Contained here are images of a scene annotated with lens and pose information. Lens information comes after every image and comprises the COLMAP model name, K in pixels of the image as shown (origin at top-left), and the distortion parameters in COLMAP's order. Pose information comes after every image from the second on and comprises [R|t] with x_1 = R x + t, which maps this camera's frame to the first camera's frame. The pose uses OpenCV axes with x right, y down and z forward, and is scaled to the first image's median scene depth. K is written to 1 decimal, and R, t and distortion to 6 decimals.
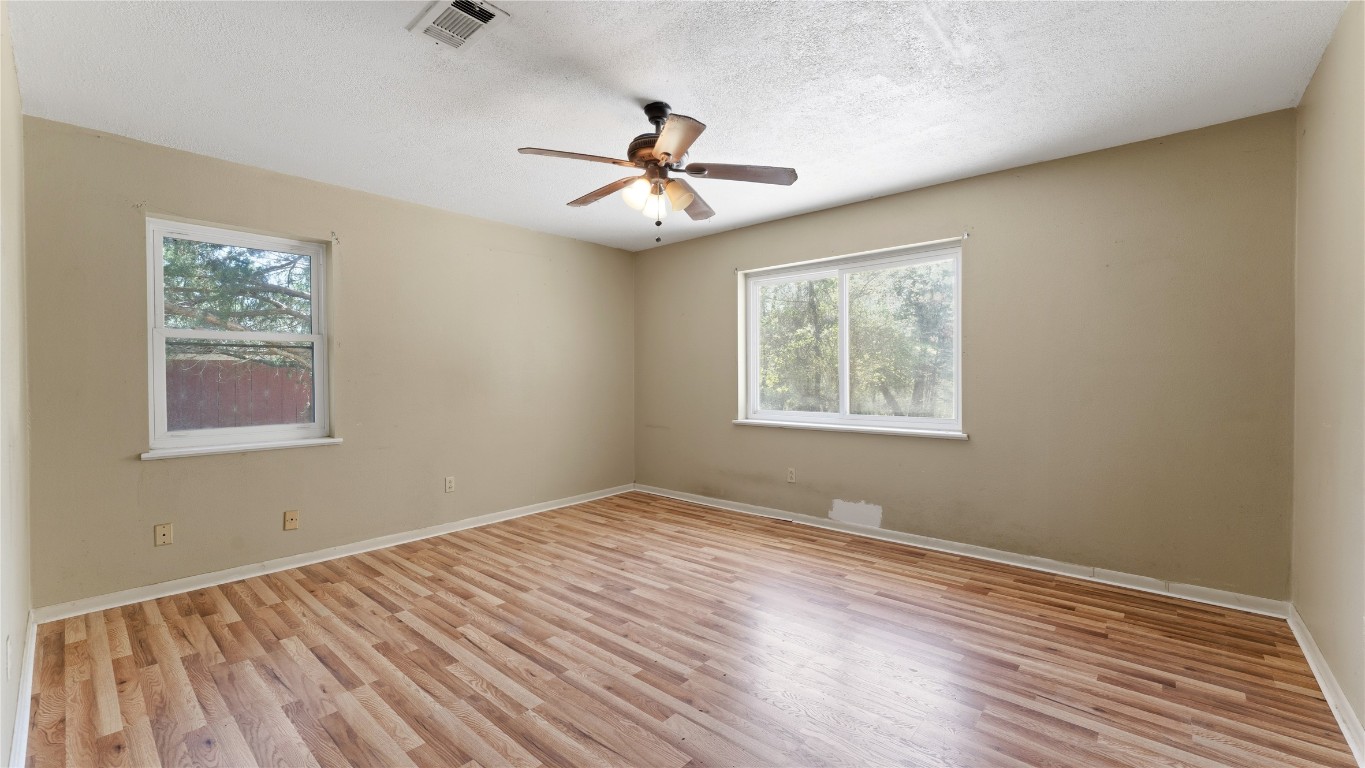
lens RADIAL K [[549.5, 0, 677.1], [0, 549.5, 385.7], [0, 0, 1]] dist [0.000363, 0.000277]
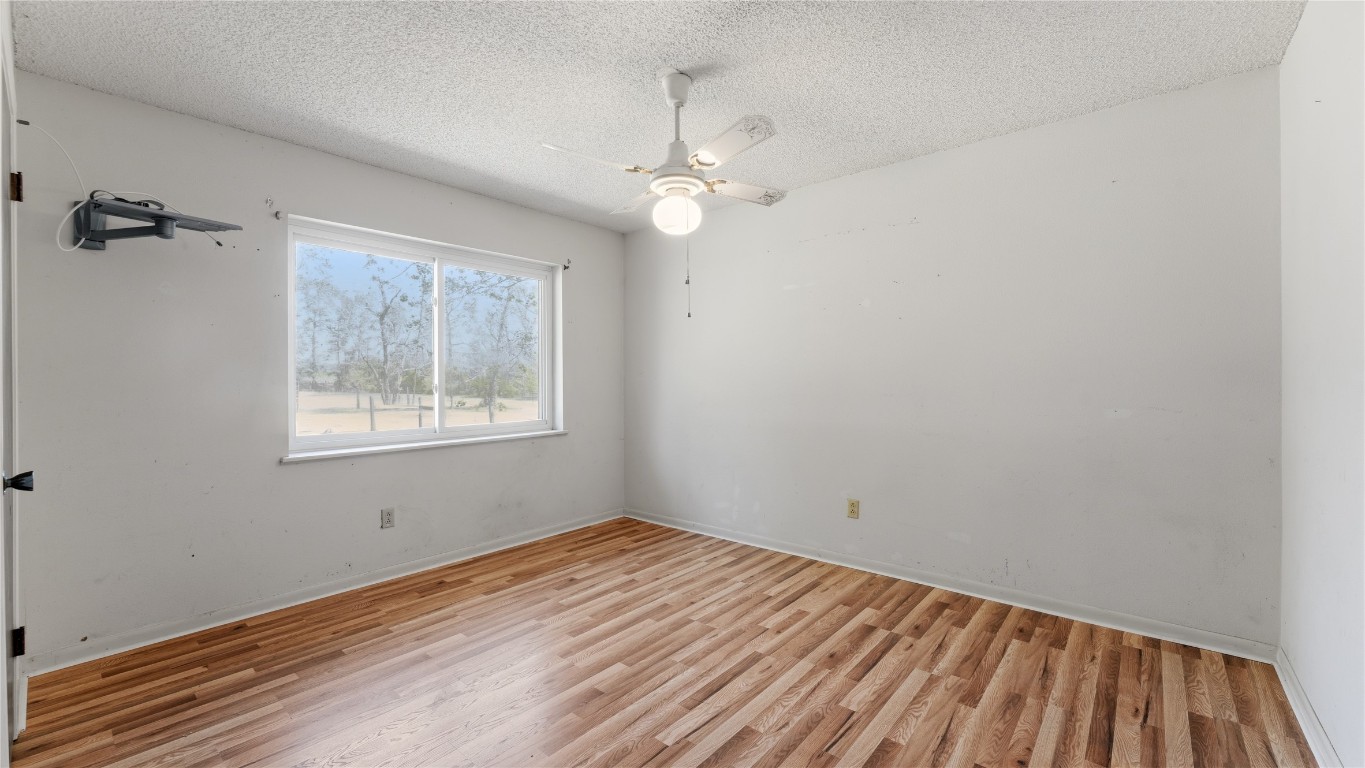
lens RADIAL K [[549.5, 0, 676.9], [0, 549.5, 380.8], [0, 0, 1]] dist [0.000363, 0.000277]
pose [[-0.019043, 0.012660, 0.999739, -1.259200], [0.026256, 0.999581, -0.012158, -0.011709], [-0.999474, 0.026018, -0.019367, 1.132662]]
